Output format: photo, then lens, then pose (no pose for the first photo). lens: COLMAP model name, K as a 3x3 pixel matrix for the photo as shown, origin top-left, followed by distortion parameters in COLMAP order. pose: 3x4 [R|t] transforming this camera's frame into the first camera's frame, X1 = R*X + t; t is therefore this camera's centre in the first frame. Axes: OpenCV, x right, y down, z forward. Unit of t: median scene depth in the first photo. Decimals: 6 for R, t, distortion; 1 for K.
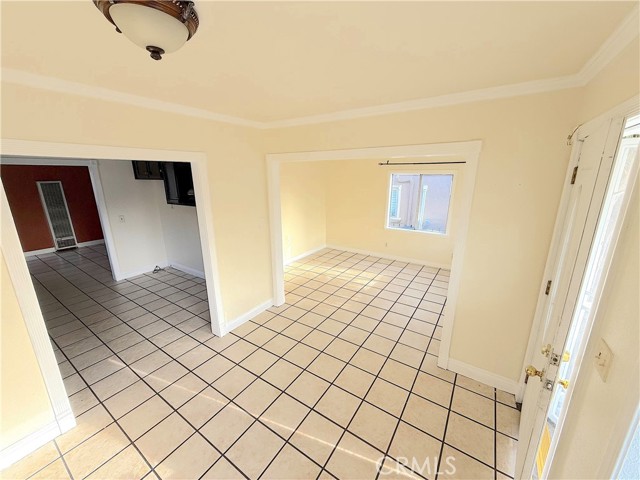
lens RADIAL K [[252.7, 0, 319.2], [0, 252.7, 240.6], [0, 0, 1]] dist [0.001184, -0.000677]
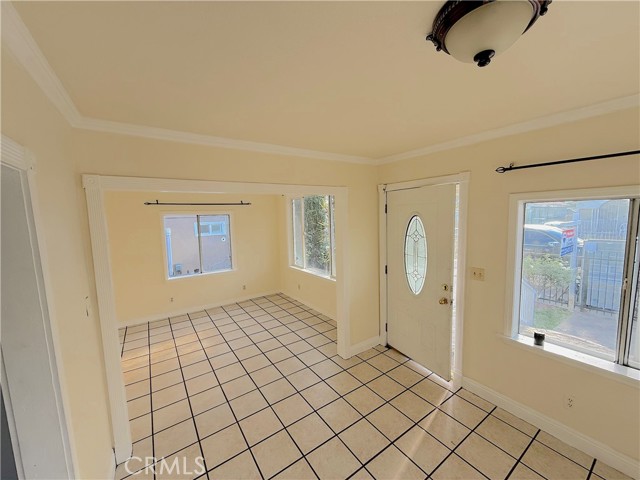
lens RADIAL K [[252.7, 0, 316.6], [0, 252.7, 242.4], [0, 0, 1]] dist [0.001184, -0.000677]
pose [[0.375768, -0.107952, 0.920405, -0.348322], [0.261091, 0.965292, 0.006623, -0.054445], [-0.889174, 0.237821, 0.390910, 0.265120]]
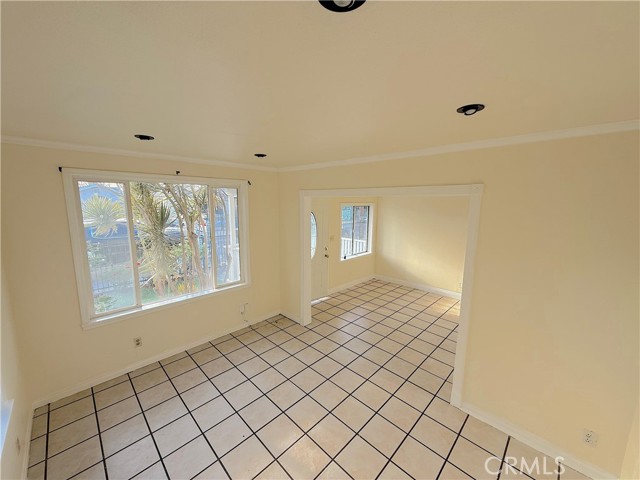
lens RADIAL K [[252.7, 0, 317.4], [0, 252.7, 241.1], [0, 0, 1]] dist [0.001184, -0.000677]
pose [[-0.981918, -0.035176, 0.186011, 0.076608], [0.042187, 0.917218, 0.396147, -0.332160], [-0.184547, 0.396831, -0.899148, 1.181879]]
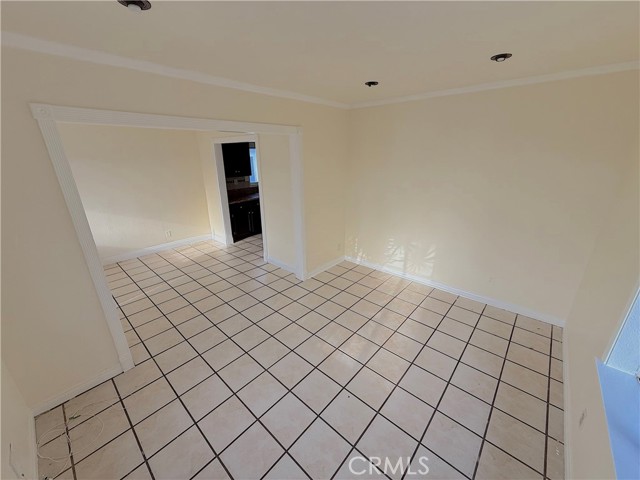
lens RADIAL K [[252.7, 0, 319.1], [0, 252.7, 241.6], [0, 0, 1]] dist [0.001184, -0.000677]
pose [[-0.137519, 0.332374, -0.933068, 0.582761], [-0.238684, 0.903138, 0.356891, -0.211237], [0.961311, 0.271788, -0.044866, 0.844284]]
